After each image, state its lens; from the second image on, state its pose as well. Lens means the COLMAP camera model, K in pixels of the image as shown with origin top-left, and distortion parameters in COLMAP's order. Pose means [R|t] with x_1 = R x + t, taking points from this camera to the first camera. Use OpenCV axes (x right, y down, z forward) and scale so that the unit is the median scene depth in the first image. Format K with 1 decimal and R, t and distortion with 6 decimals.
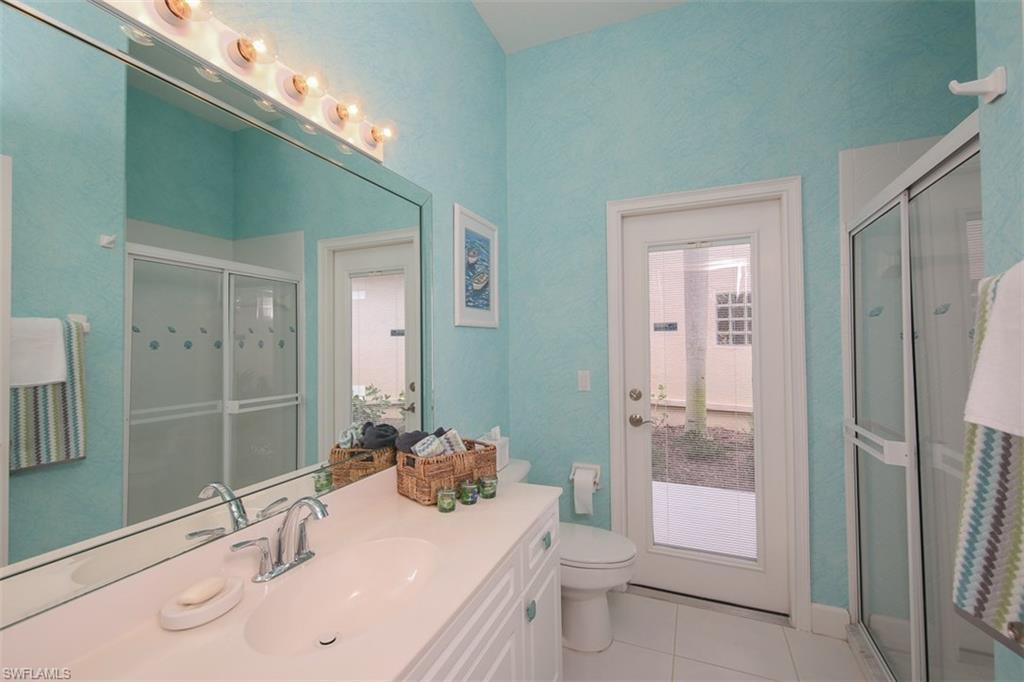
lens RADIAL K [[419.1, 0, 515.5], [0, 419.1, 335.2], [0, 0, 1]] dist [0.000669, -0.000650]
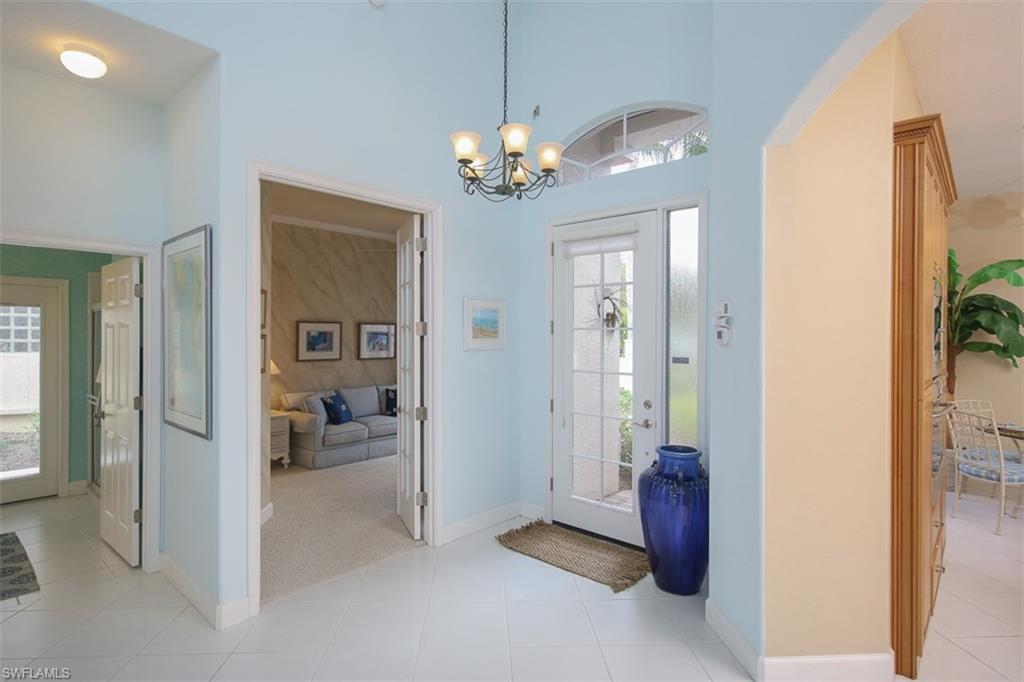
lens RADIAL K [[532.2, 0, 512.0], [0, 532.2, 341.0], [0, 0, 1]] dist [-0.000132, -0.000084]
pose [[0.314897, 0.005566, 0.949110, -0.361586], [-0.028193, 0.999596, 0.003491, -0.045518], [-0.948707, -0.027858, 0.314926, -0.615155]]
